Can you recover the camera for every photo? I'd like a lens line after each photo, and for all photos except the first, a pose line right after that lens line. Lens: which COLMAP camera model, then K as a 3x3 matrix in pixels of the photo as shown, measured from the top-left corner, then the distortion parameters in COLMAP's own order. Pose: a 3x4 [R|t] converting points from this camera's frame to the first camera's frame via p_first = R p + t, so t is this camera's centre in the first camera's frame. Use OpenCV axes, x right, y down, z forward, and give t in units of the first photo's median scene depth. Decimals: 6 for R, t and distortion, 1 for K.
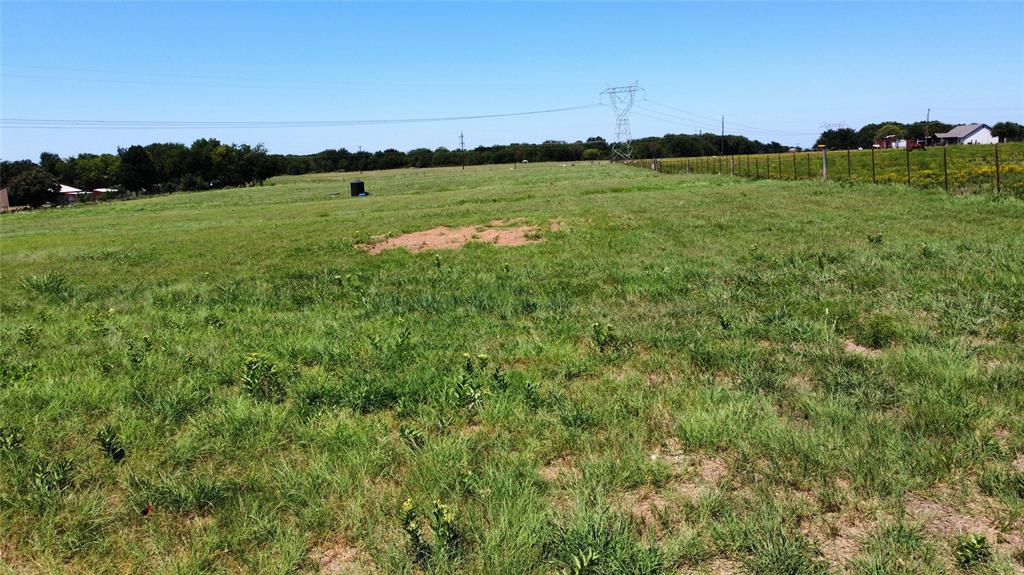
lens RADIAL K [[790.0, 0, 515.0], [0, 790.0, 282.9], [0, 0, 1]] dist [-0.011087, 0.014756]
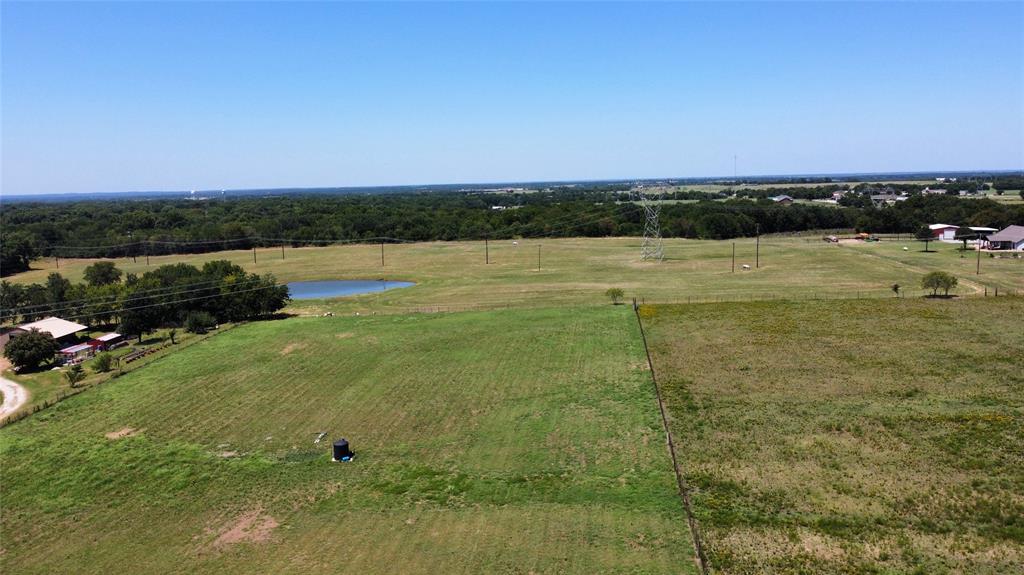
lens RADIAL K [[790.0, 0, 515.9], [0, 790.0, 287.0], [0, 0, 1]] dist [-0.011087, 0.014756]
pose [[0.998934, 0.008041, -0.045450, 0.020109], [-0.008675, 0.999867, -0.013777, -0.143032], [0.045333, 0.014156, 0.998872, 0.047144]]
